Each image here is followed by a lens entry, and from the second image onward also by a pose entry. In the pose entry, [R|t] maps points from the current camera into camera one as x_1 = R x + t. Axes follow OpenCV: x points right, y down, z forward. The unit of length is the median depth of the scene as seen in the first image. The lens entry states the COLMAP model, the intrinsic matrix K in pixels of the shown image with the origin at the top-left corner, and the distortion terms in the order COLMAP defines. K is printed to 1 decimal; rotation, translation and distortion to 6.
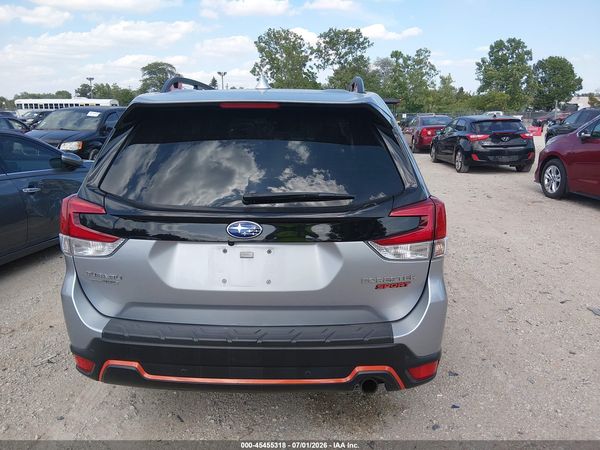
lens RADIAL K [[457.7, 0, 300.0], [0, 457.7, 225.0], [0, 0, 1]] dist [0.089479, -0.128248]
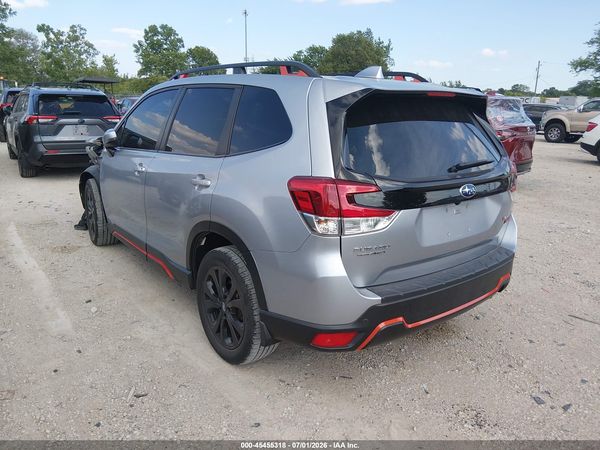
lens RADIAL K [[457.7, 0, 300.0], [0, 457.7, 225.0], [0, 0, 1]] dist [0.089479, -0.128248]
pose [[0.767219, -0.152330, 0.623034, -1.222707], [0.130798, 0.988133, 0.080528, -0.056740], [-0.627907, 0.019709, 0.778039, 0.258129]]
